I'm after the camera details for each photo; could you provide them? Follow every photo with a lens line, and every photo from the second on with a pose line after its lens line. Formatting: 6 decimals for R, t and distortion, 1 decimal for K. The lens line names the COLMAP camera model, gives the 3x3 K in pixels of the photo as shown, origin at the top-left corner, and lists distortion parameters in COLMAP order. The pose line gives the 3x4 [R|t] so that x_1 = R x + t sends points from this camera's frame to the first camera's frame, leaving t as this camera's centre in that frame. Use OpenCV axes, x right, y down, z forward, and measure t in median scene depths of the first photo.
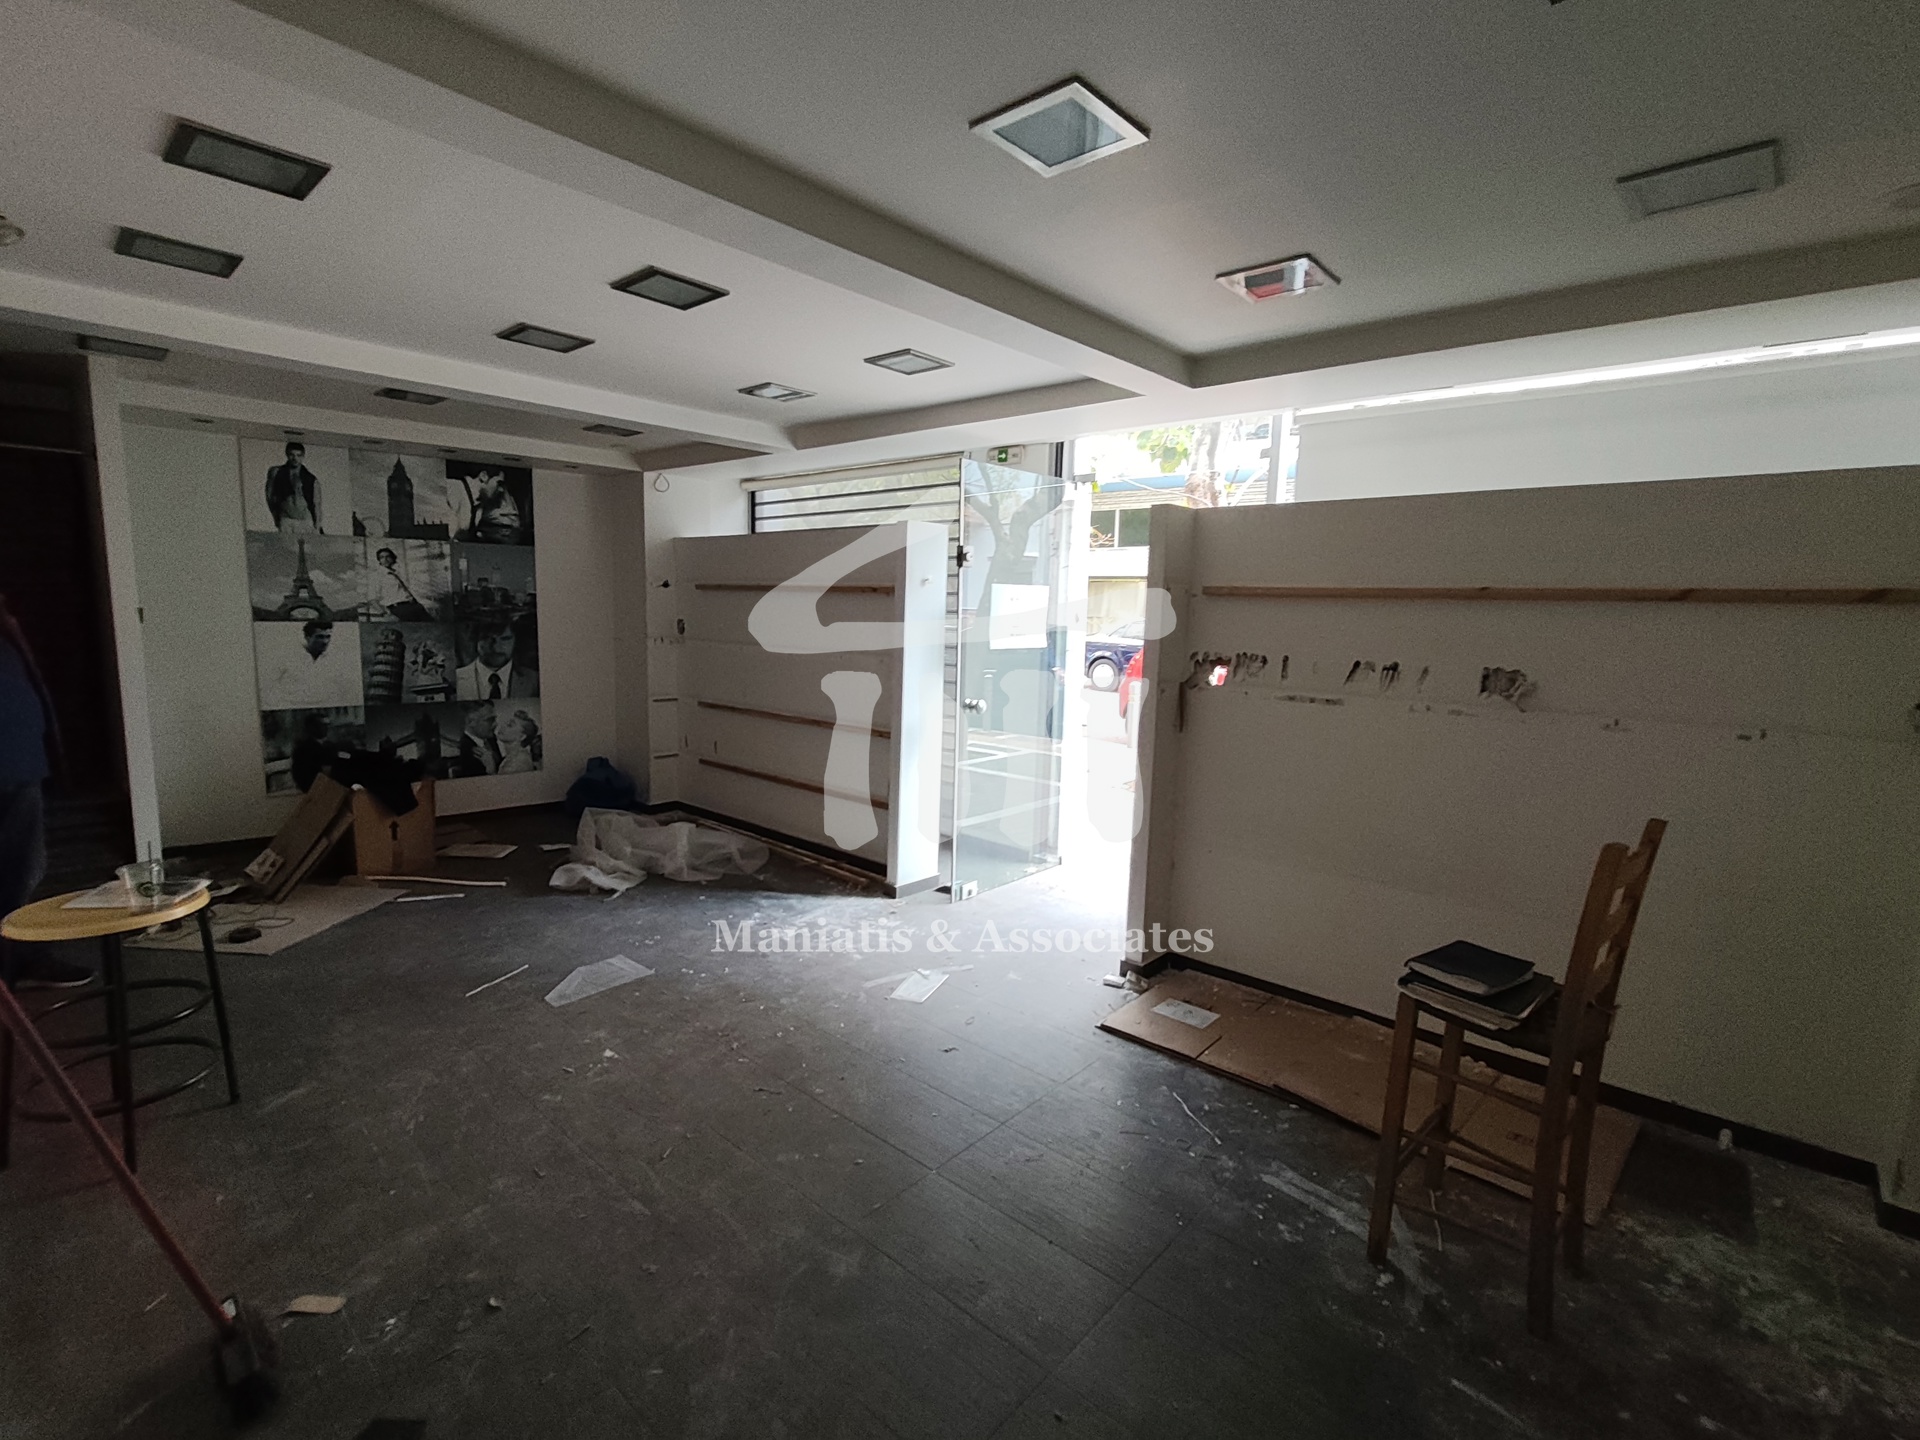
lens RADIAL K [[881.5, 0, 959.4], [0, 881.5, 723.5], [0, 0, 1]] dist [-0.001606, 0.000061]
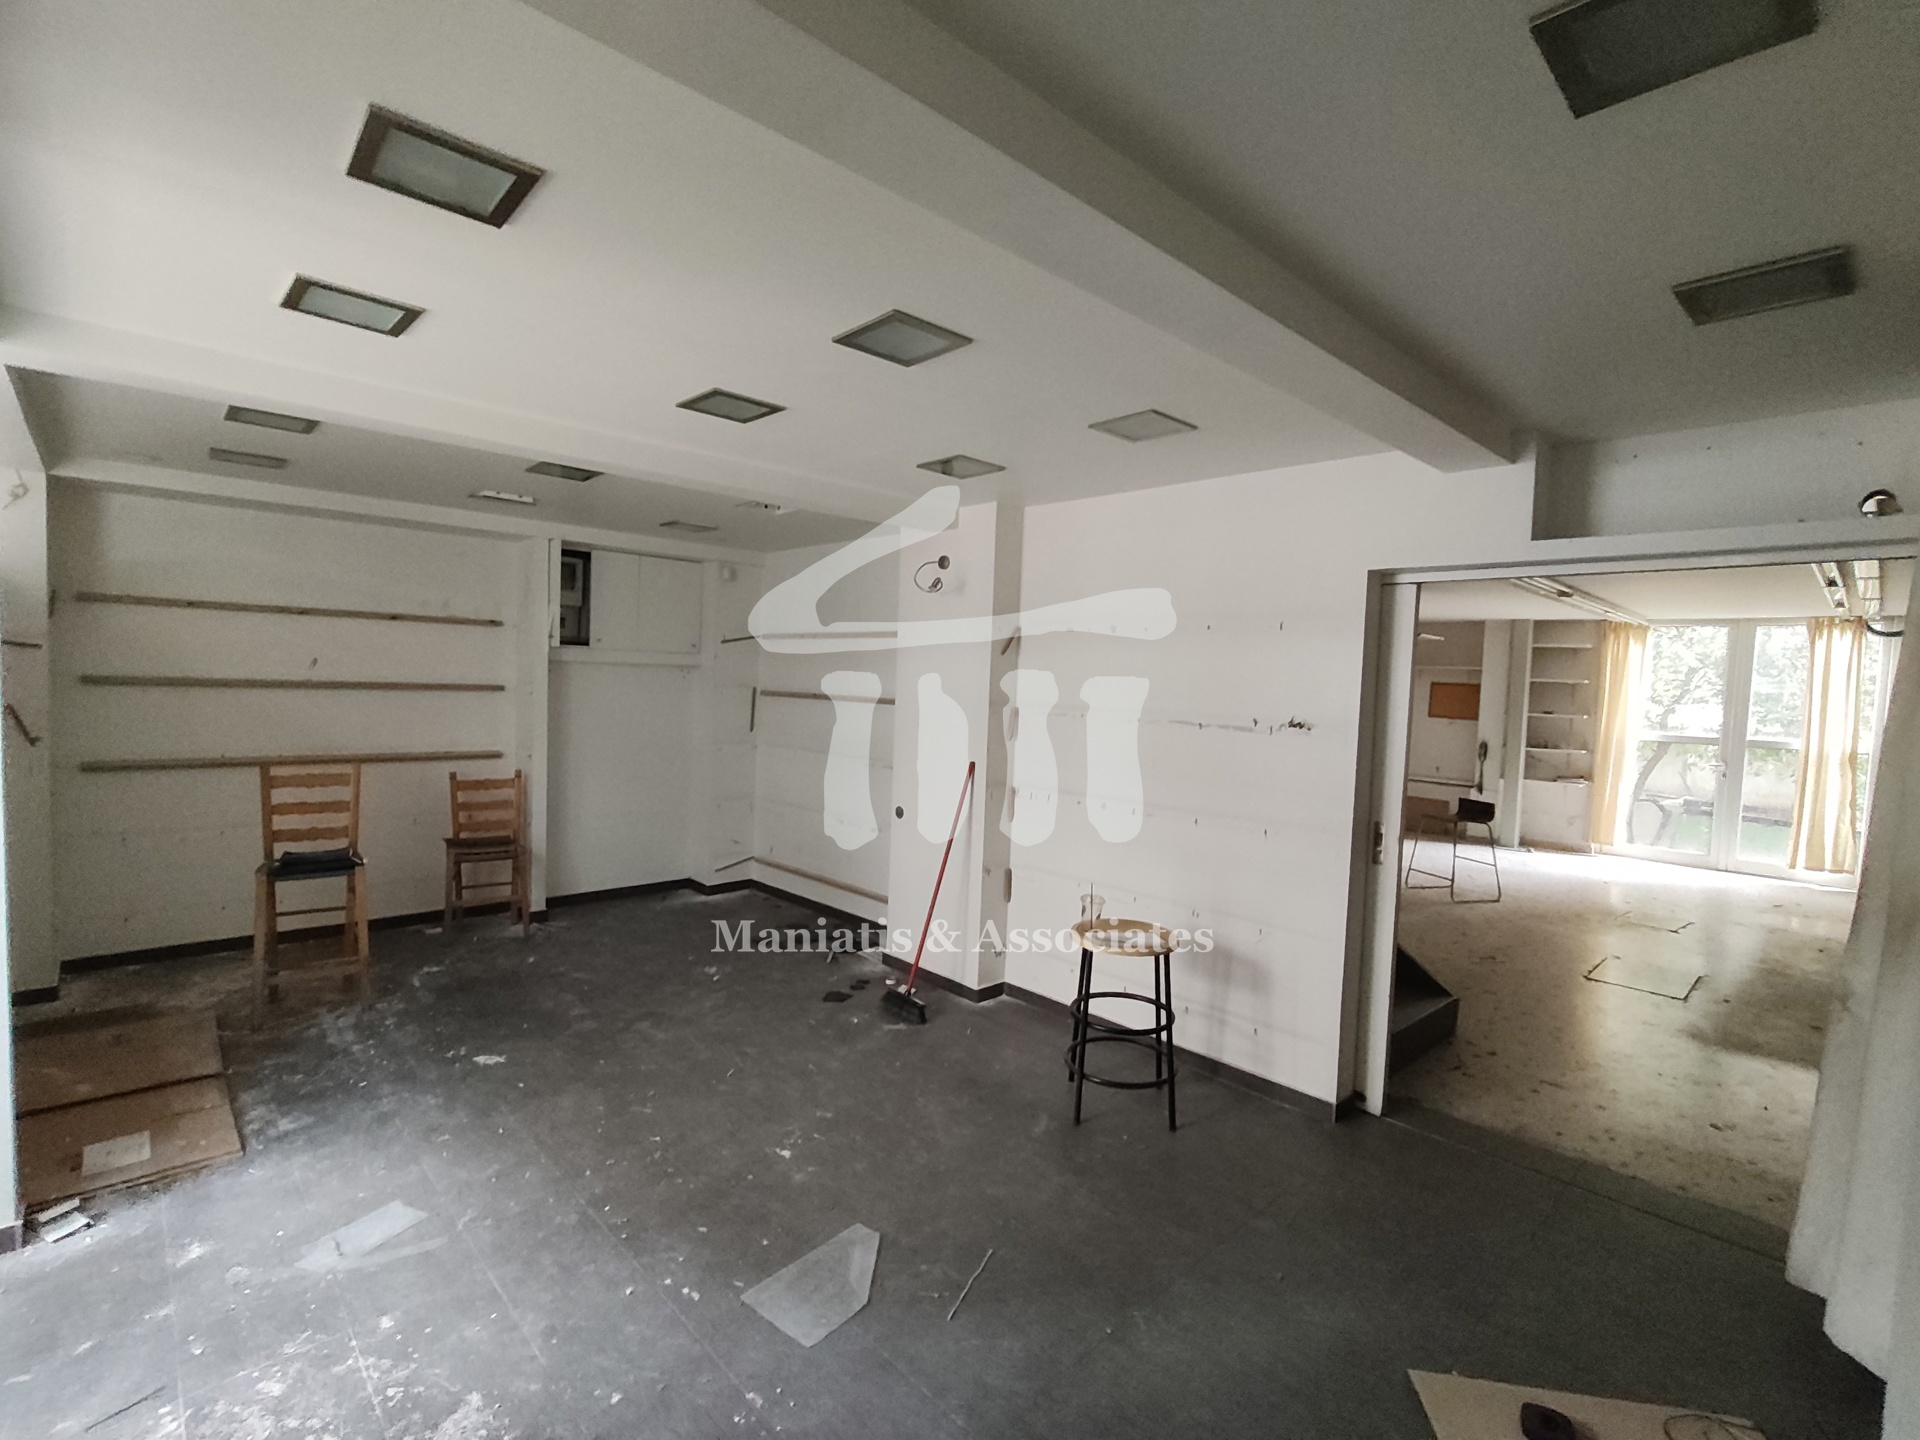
lens RADIAL K [[881.5, 0, 959.4], [0, 881.5, 723.5], [0, 0, 1]] dist [-0.001606, 0.000061]
pose [[-0.994916, -0.067732, 0.074534, -0.347483], [-0.052837, 0.981079, 0.186260, -0.162166], [-0.085740, 0.181374, -0.979669, 1.024160]]
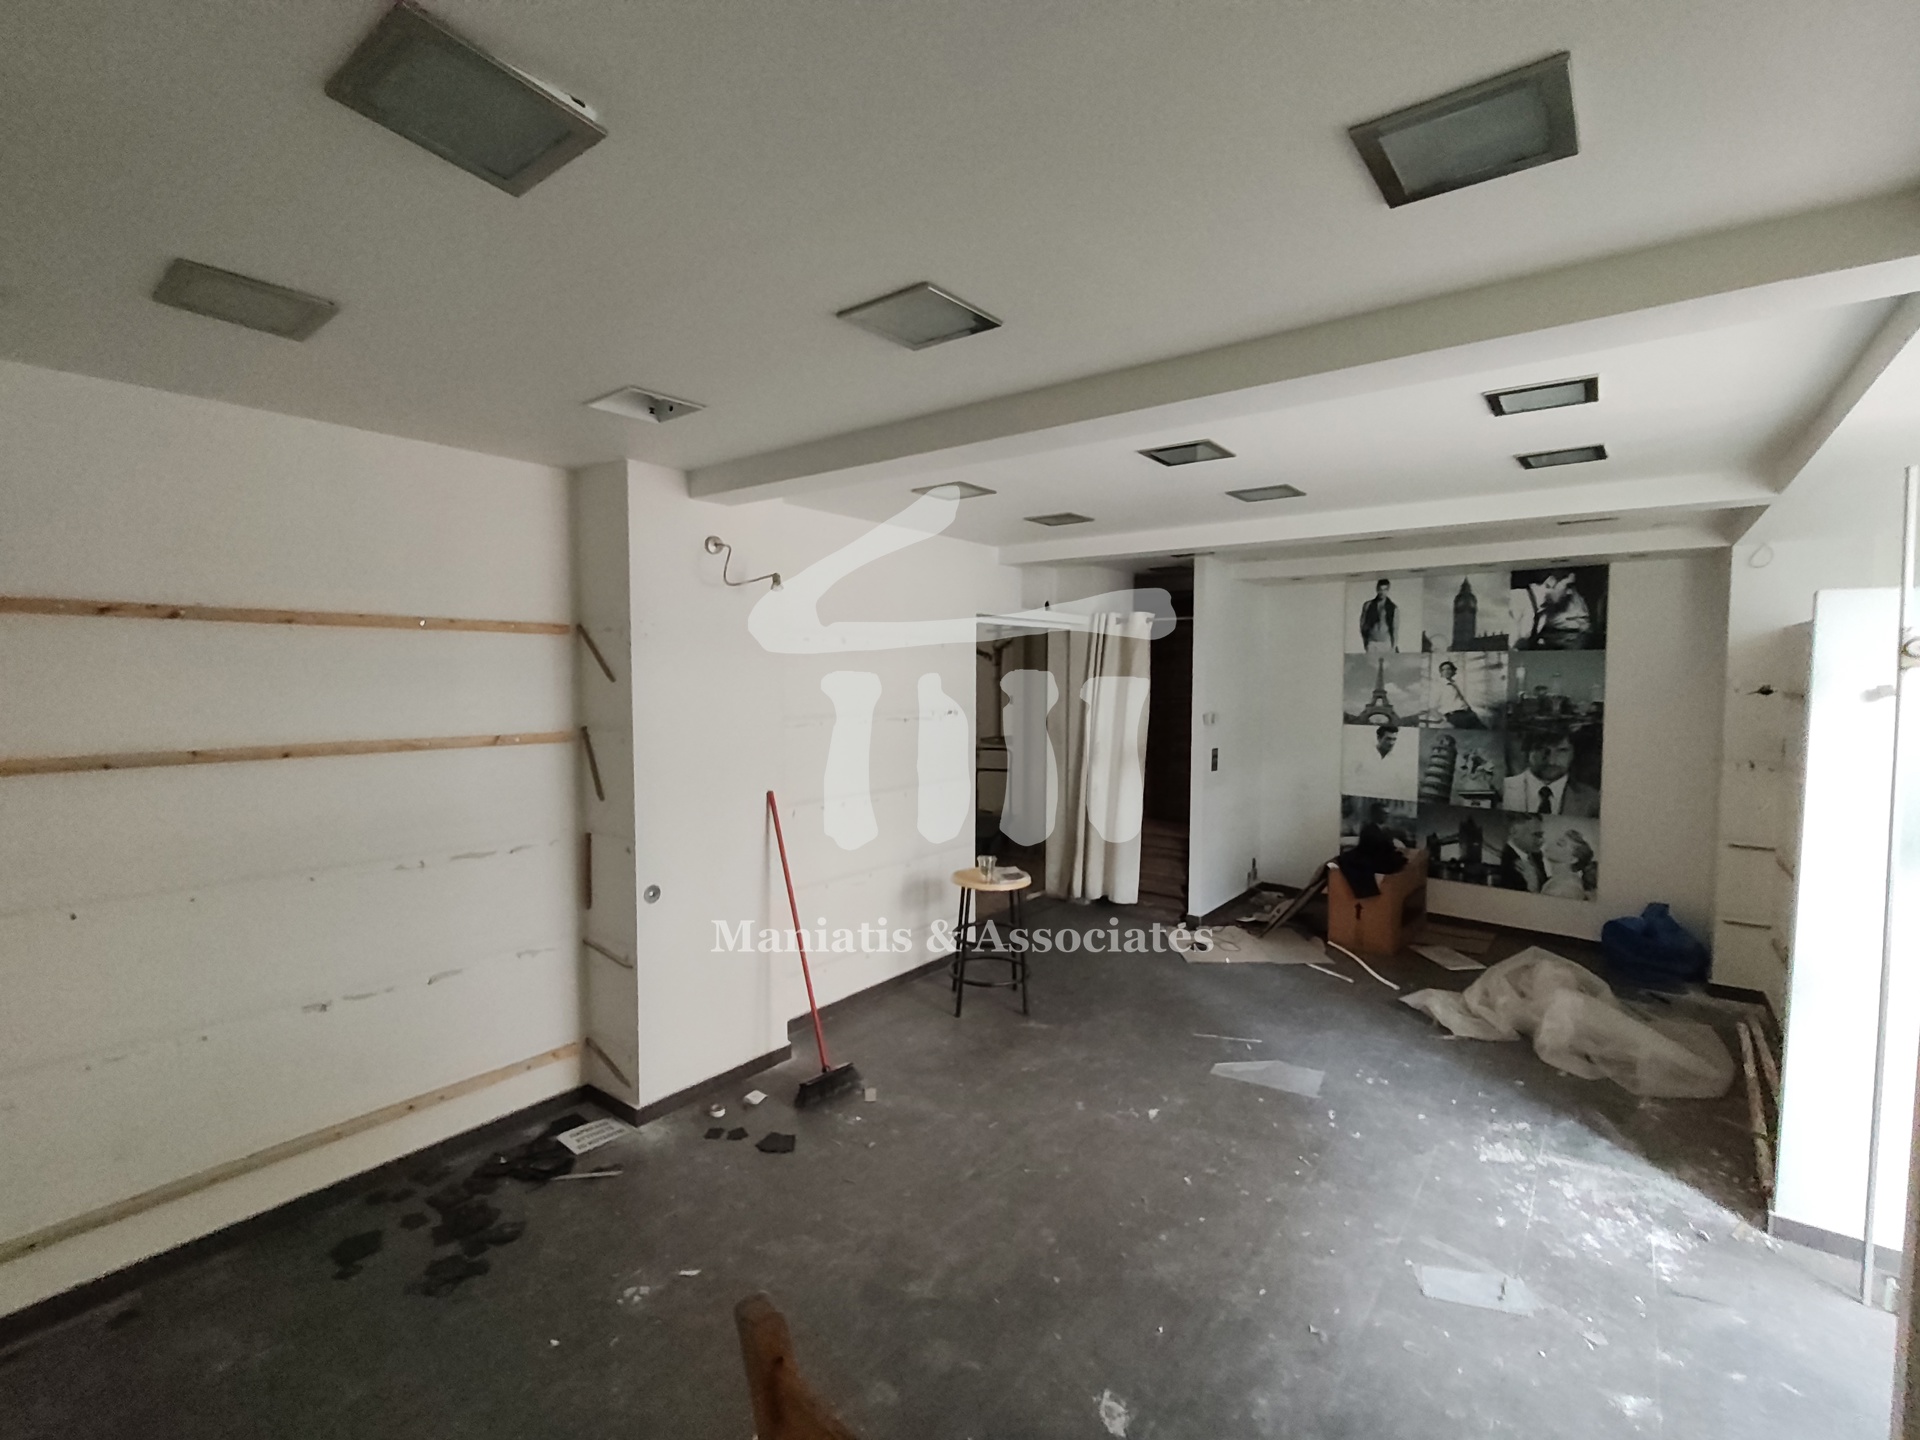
lens RADIAL K [[881.5, 0, 959.4], [0, 881.5, 723.5], [0, 0, 1]] dist [-0.001606, 0.000061]
pose [[0.078018, 0.032009, -0.996438, 0.388415], [-0.135102, 0.990604, 0.021244, -0.063960], [0.987755, 0.132963, 0.081609, 0.323159]]
